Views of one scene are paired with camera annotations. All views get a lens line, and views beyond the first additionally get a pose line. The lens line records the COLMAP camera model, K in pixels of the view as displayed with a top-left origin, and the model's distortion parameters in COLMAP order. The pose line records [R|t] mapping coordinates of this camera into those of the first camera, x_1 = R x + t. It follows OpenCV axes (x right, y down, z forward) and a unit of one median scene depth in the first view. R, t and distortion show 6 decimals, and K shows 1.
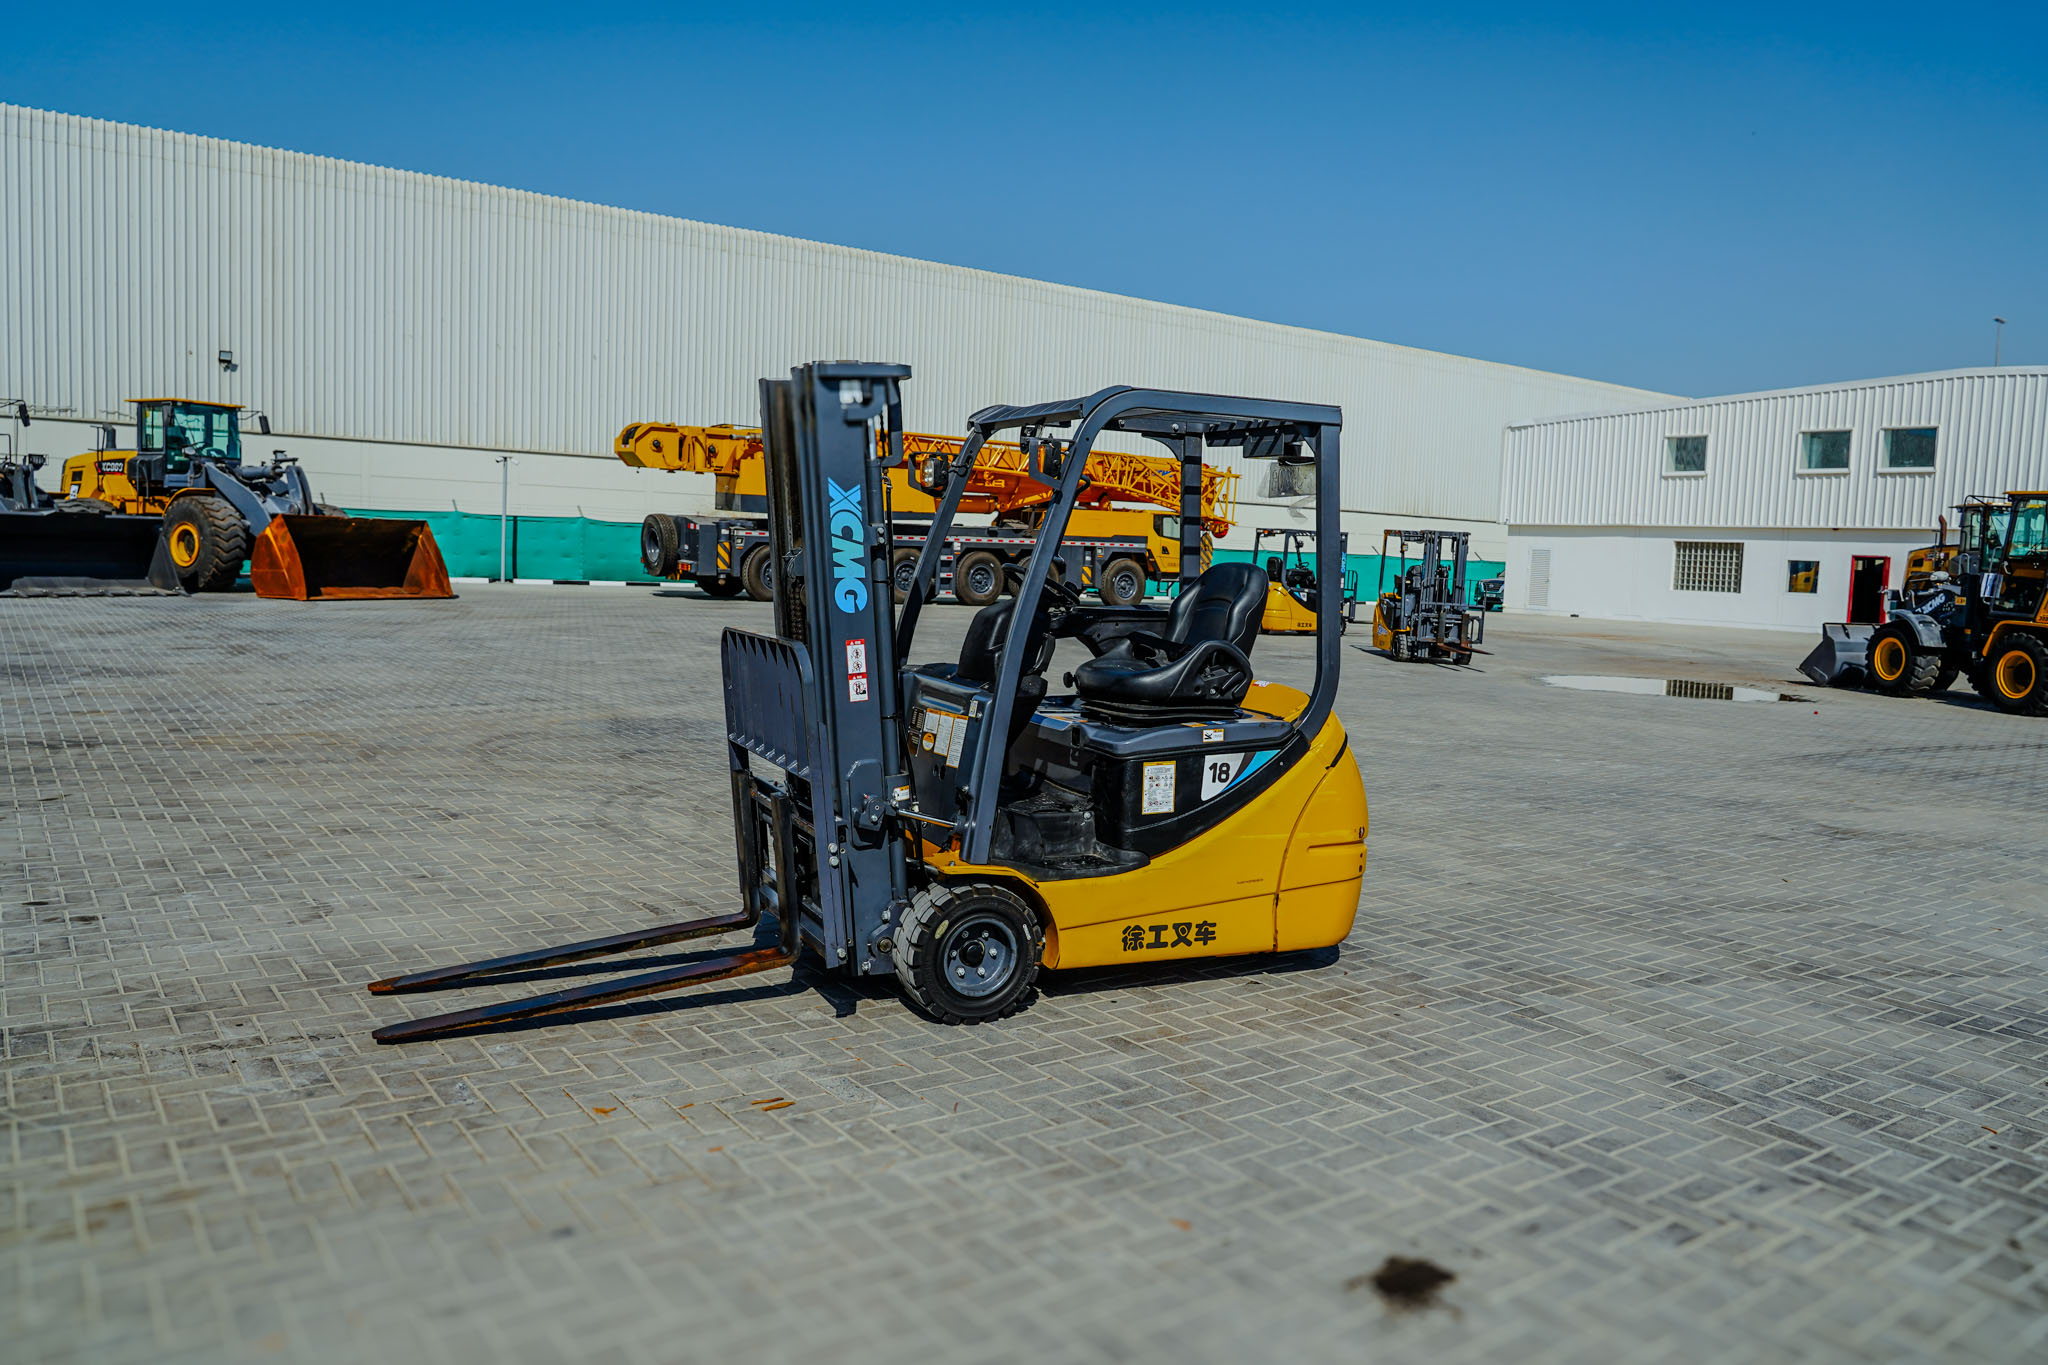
lens RADIAL K [[1470.0, 0, 1052.0], [0, 1470.0, 675.5], [0, 0, 1]] dist [-0.019804, 0.004067]
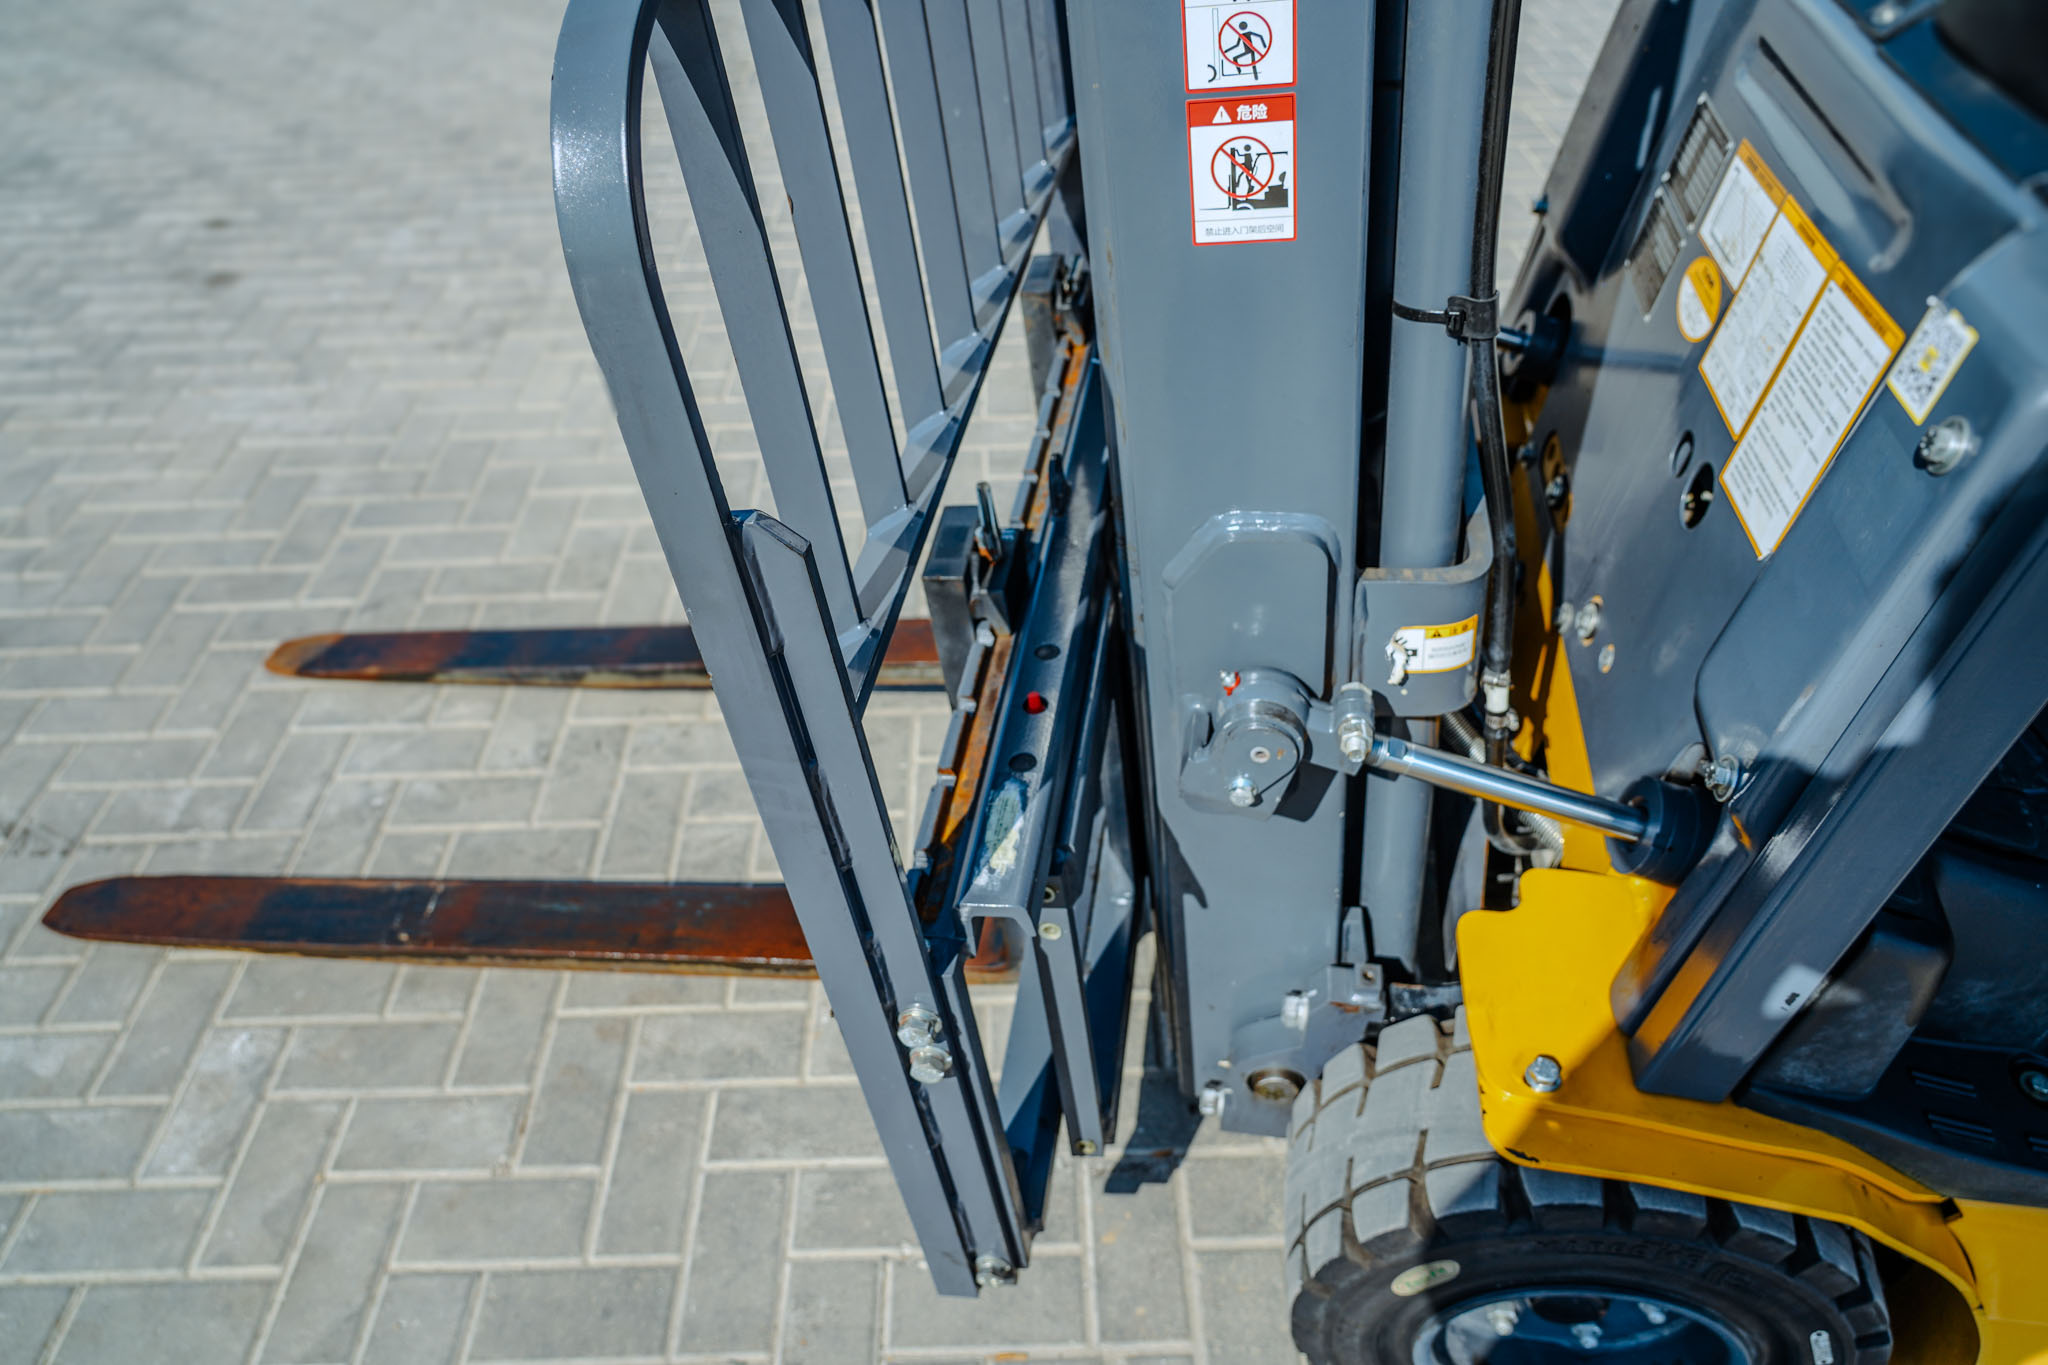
lens RADIAL K [[1371.8, 0, 1024.1], [0, 1371.8, 675.2], [0, 0, 1]] dist [-0.004560, -0.000101]
pose [[0.815418, 0.331751, -0.474379, -0.048771], [0.009337, 0.811843, 0.583801, -0.037031], [0.578798, -0.480471, 0.658893, 0.776812]]
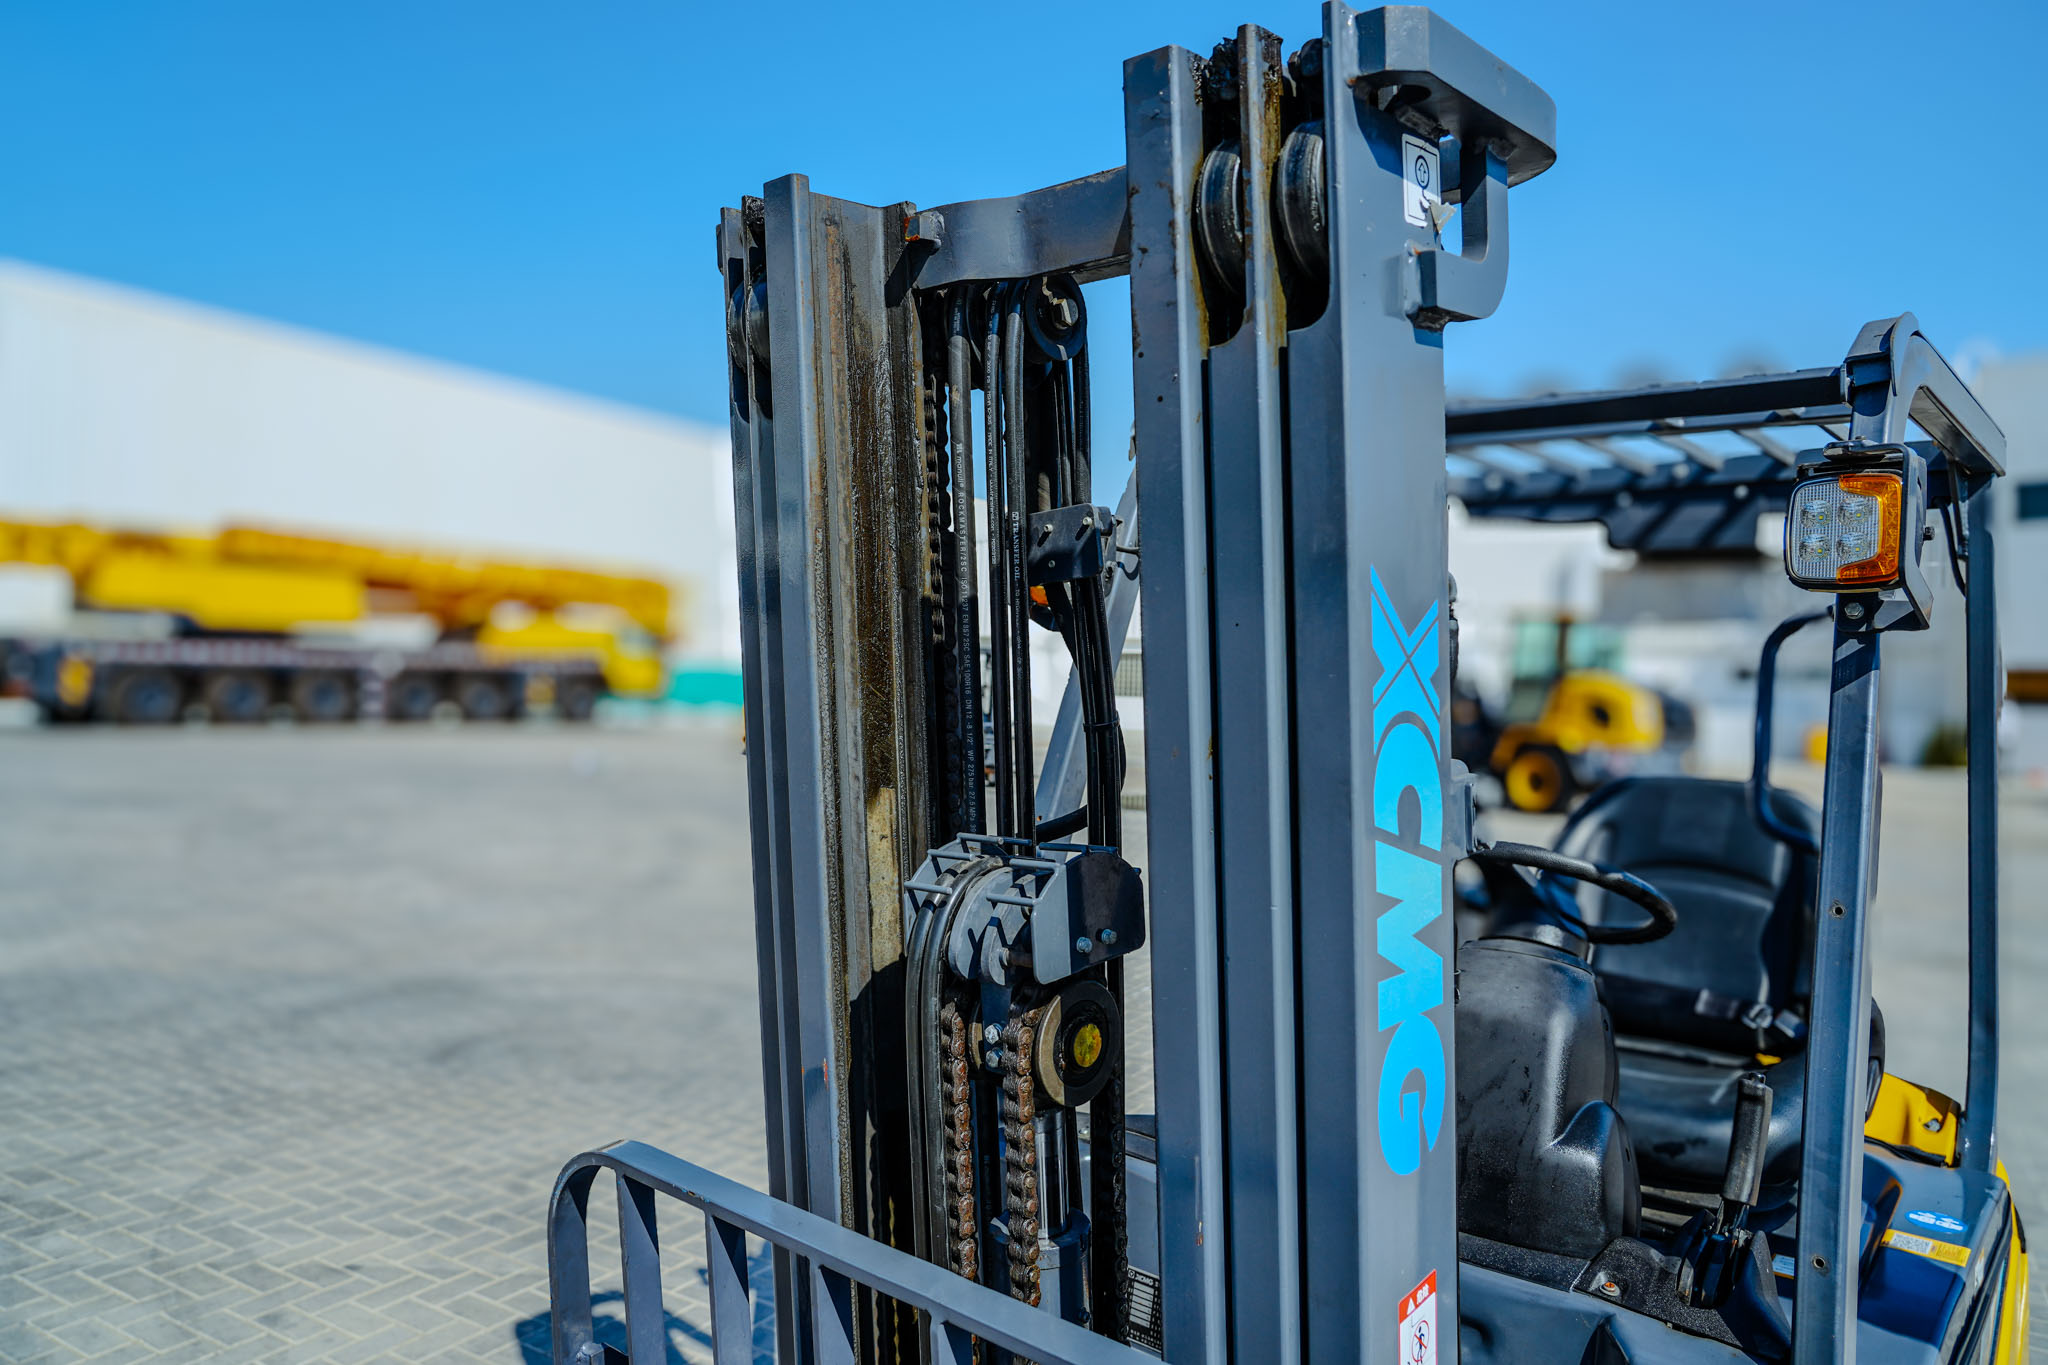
lens RADIAL K [[1371.8, 0, 1024.1], [0, 1371.8, 675.2], [0, 0, 1]] dist [-0.004560, -0.000101]
pose [[0.921759, -0.010508, 0.387620, -0.246684], [0.038667, 0.997141, -0.064919, -0.097468], [-0.385830, 0.074828, 0.919530, 0.755440]]
